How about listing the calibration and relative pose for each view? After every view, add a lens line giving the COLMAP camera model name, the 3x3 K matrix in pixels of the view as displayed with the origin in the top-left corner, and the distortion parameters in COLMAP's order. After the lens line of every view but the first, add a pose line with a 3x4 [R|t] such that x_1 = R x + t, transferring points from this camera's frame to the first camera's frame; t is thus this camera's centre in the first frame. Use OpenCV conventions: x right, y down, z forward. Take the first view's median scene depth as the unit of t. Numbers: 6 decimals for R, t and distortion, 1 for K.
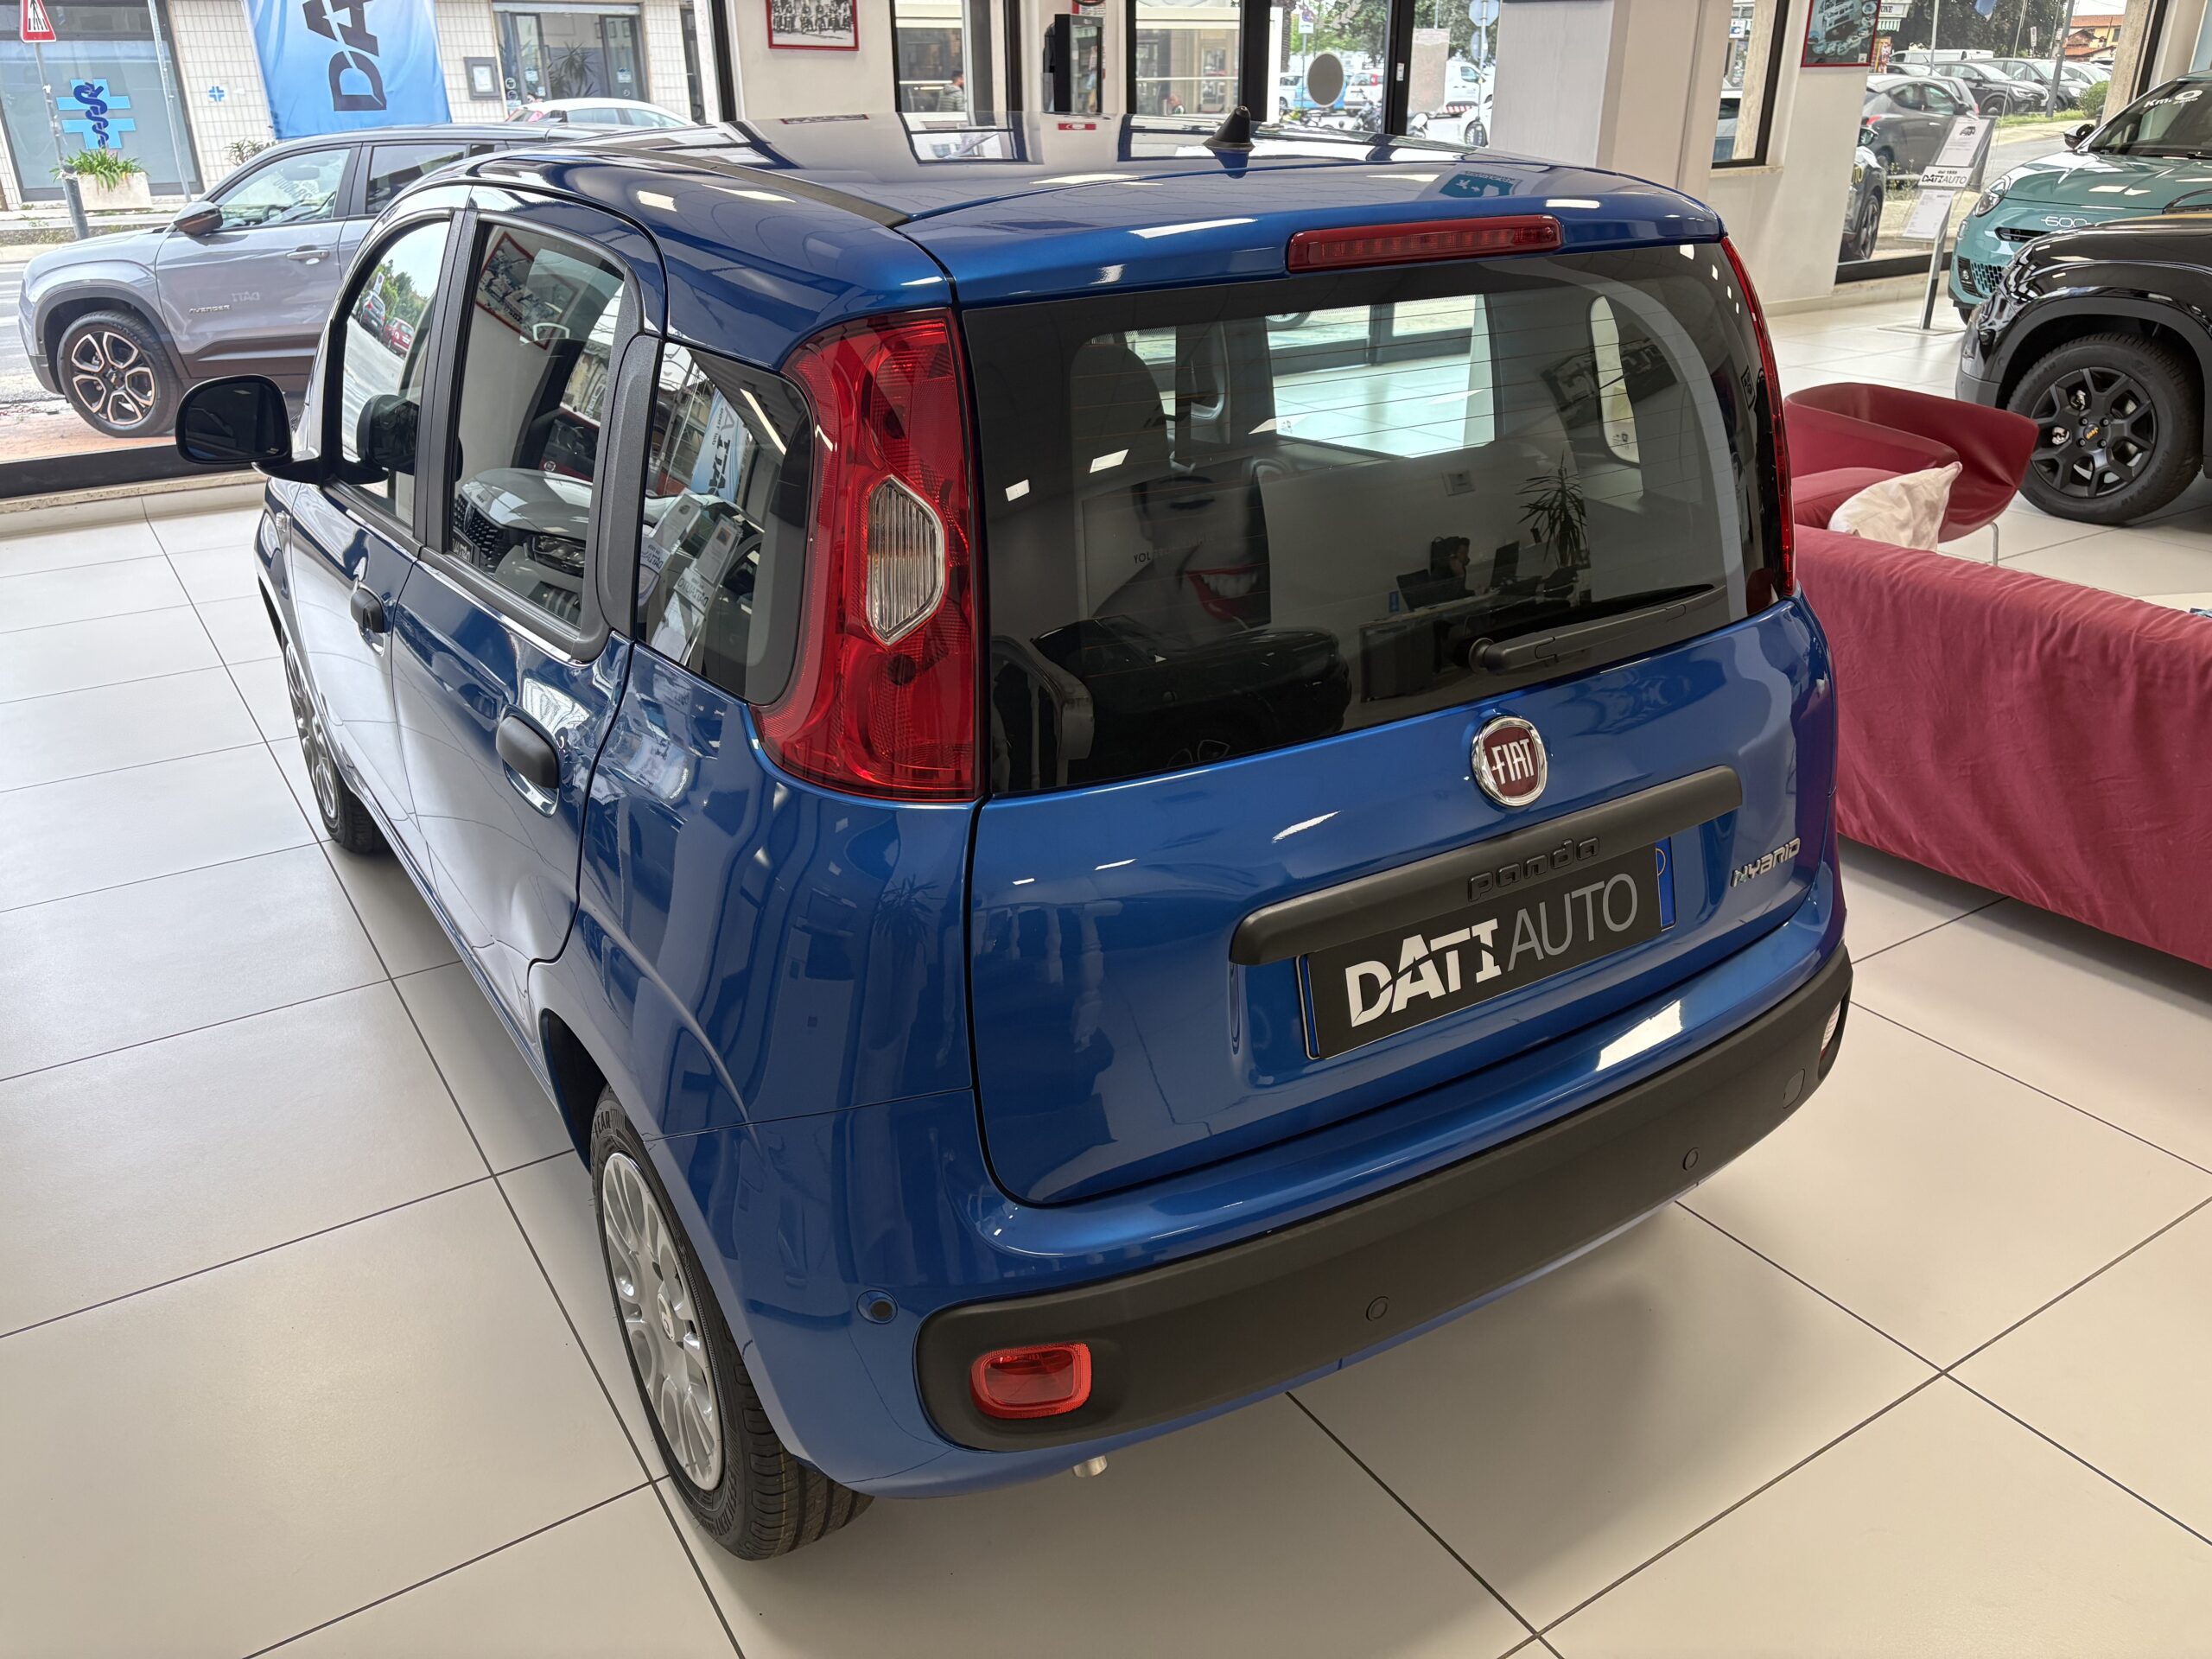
lens RADIAL K [[1684.1, 0, 1100.8], [0, 1684.1, 850.5], [0, 0, 1]] dist [0.047111, -0.032053]
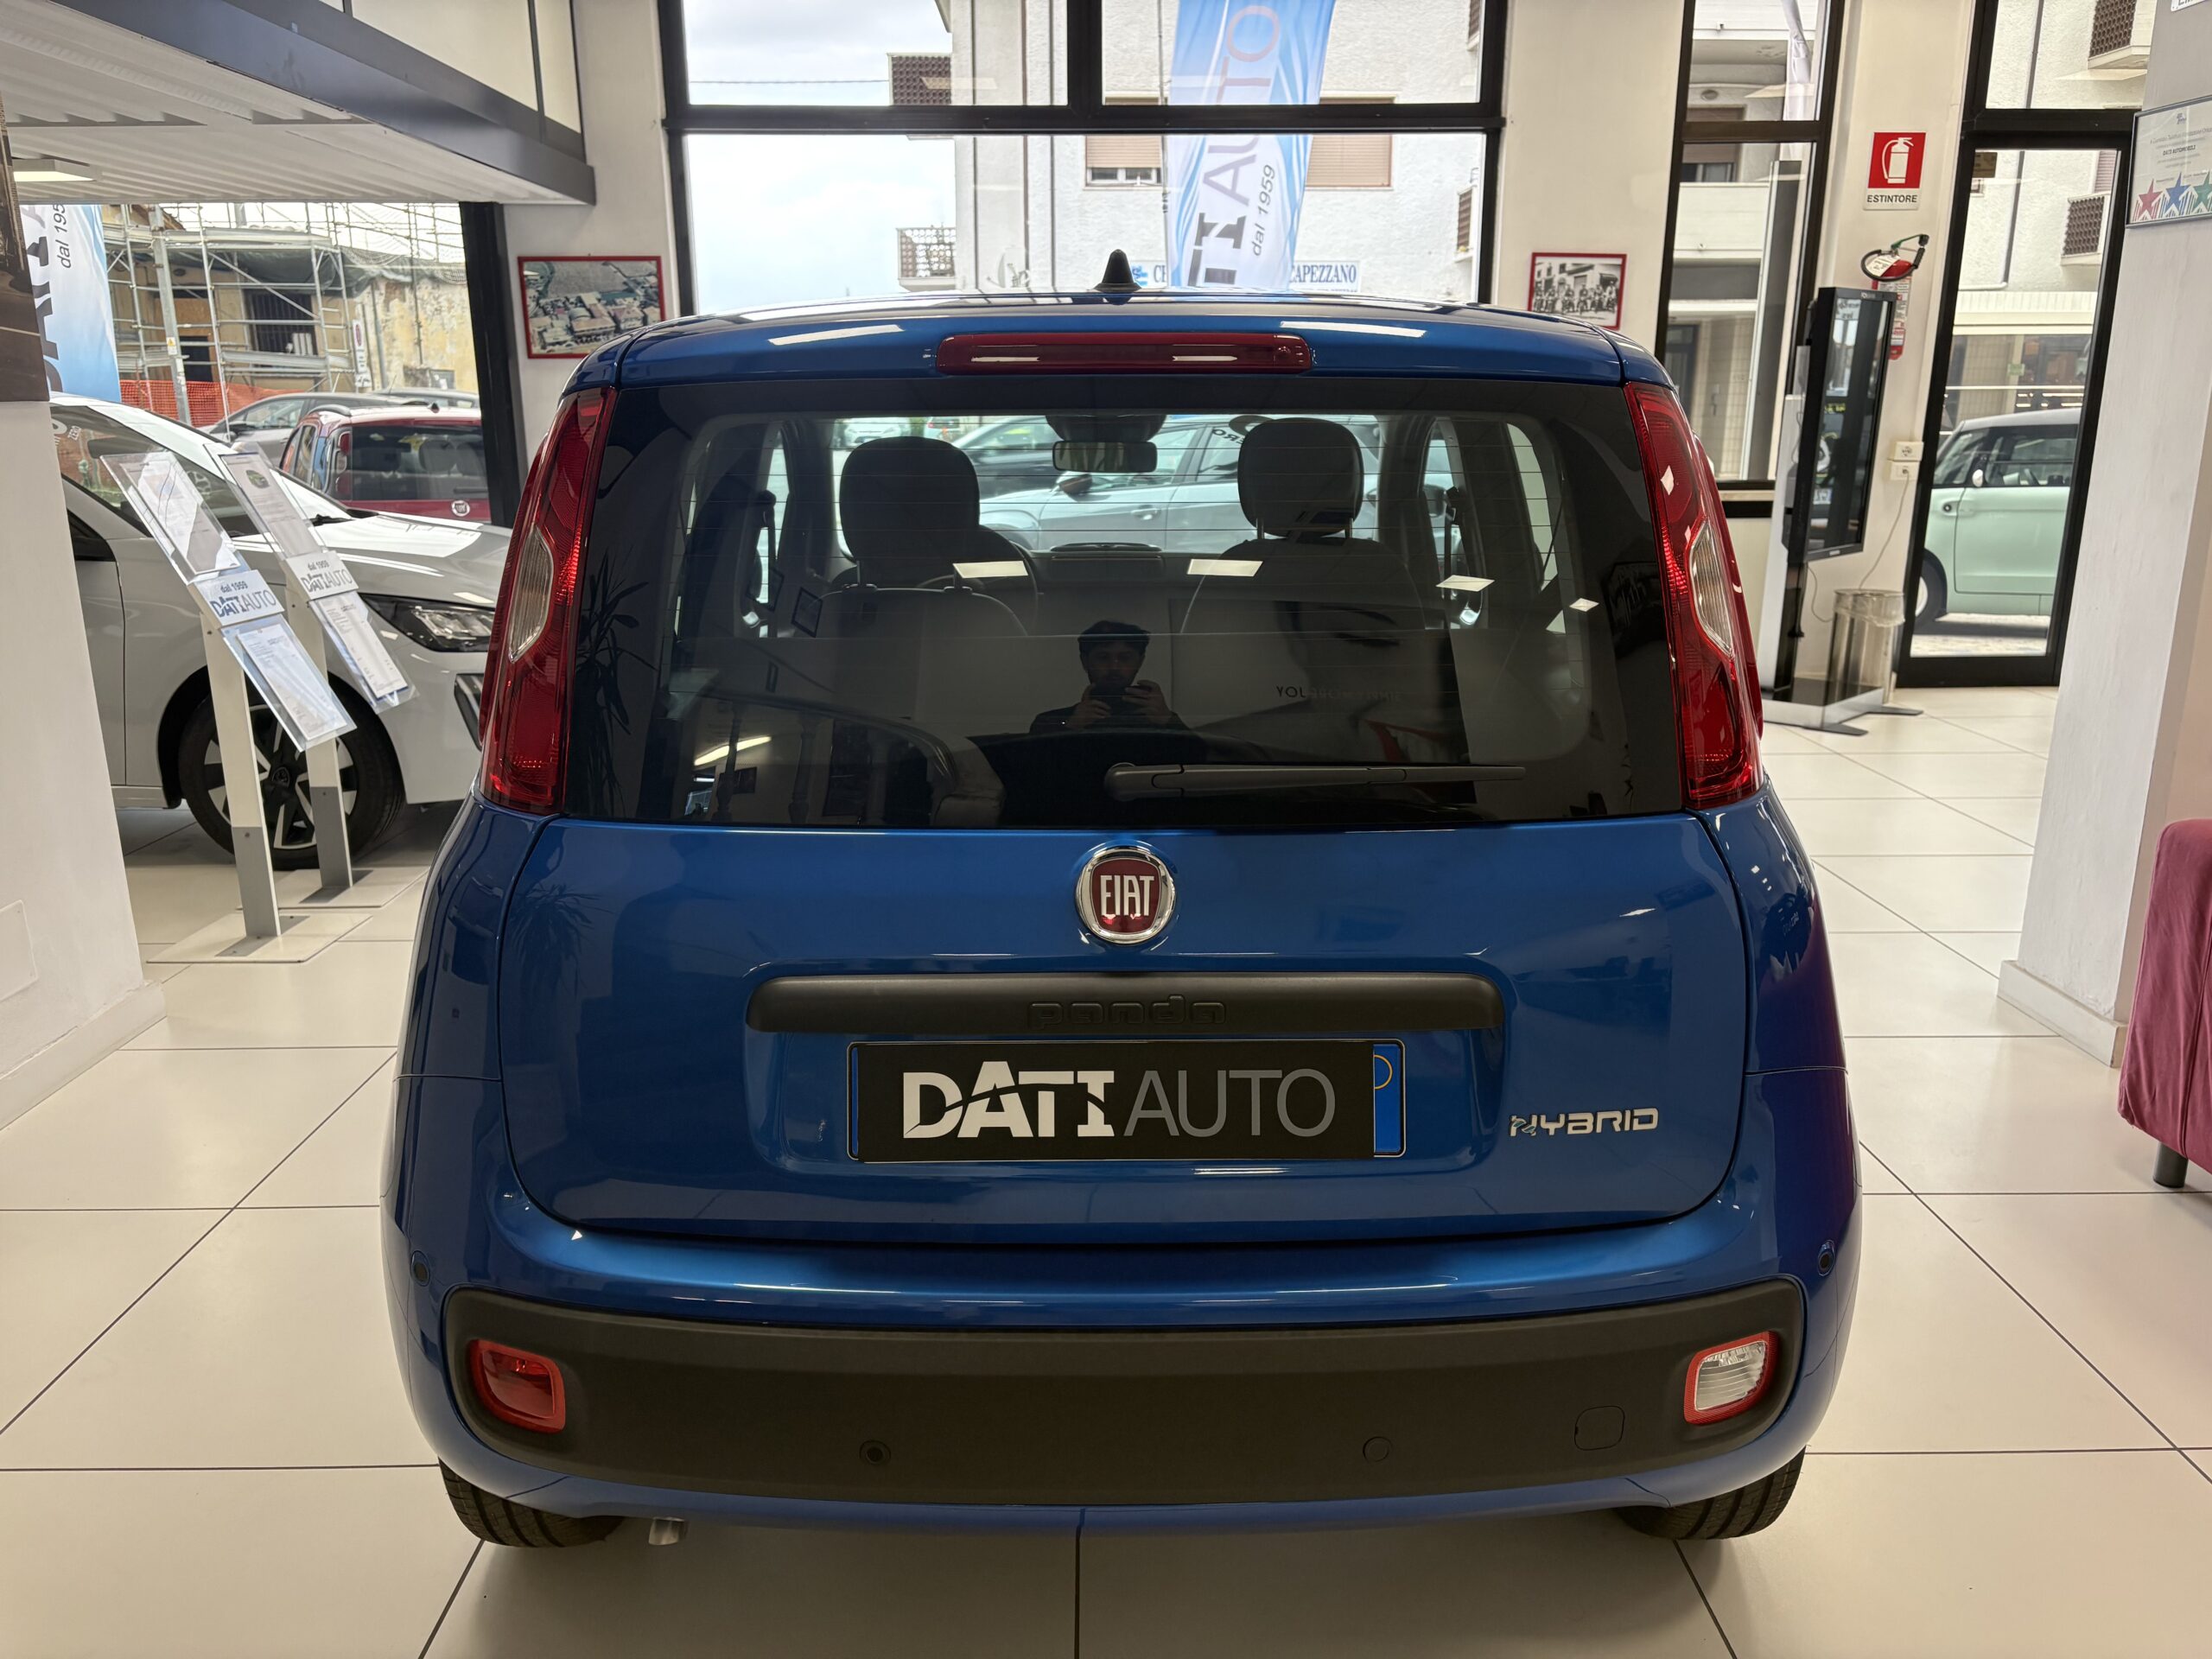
lens RADIAL K [[1684.1, 0, 1122.3], [0, 1684.1, 826.1], [0, 0, 1]] dist [0.047111, -0.032053]
pose [[0.850276, 0.144635, -0.506075, 0.681405], [-0.231951, 0.966070, -0.113609, 0.015084], [0.472472, 0.213984, 0.854974, 0.207012]]
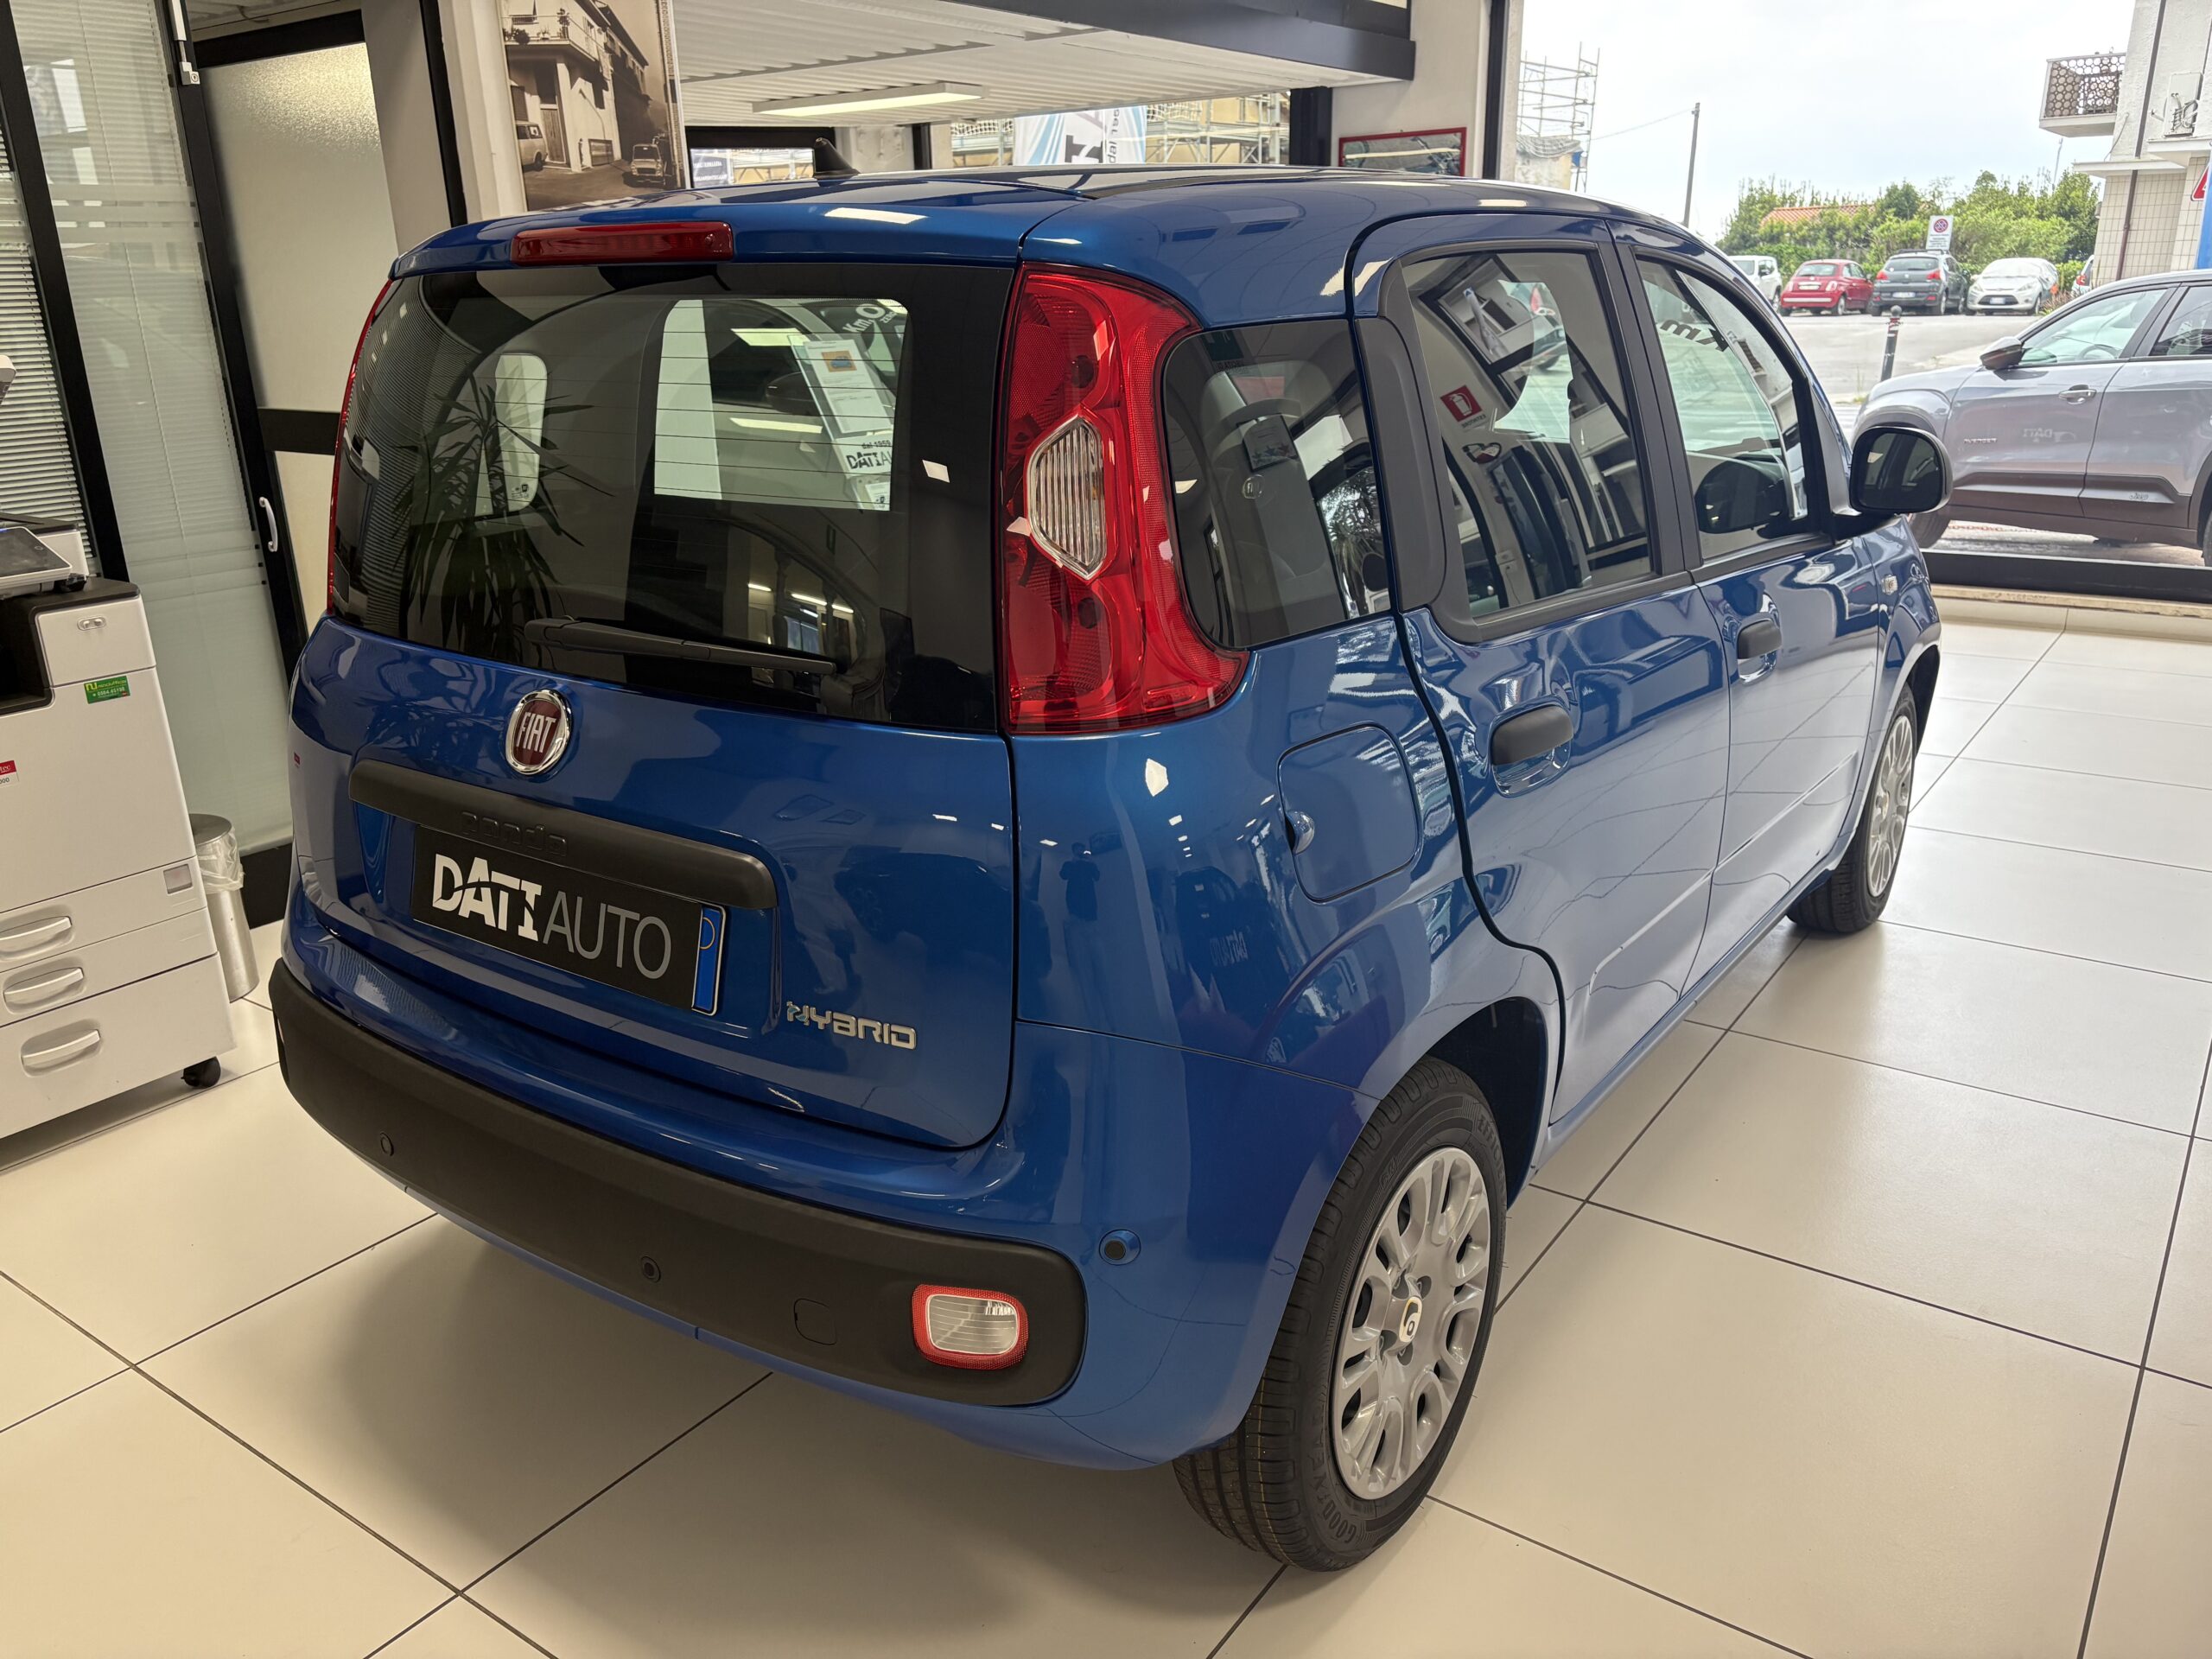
lens RADIAL K [[1684.1, 0, 1115.7], [0, 1684.1, 842.7], [0, 0, 1]] dist [0.047111, -0.032053]
pose [[0.388649, 0.303618, -0.869924, 1.282318], [-0.380597, 0.912736, 0.148523, -0.275833], [0.839105, 0.273367, 0.470290, 0.807512]]
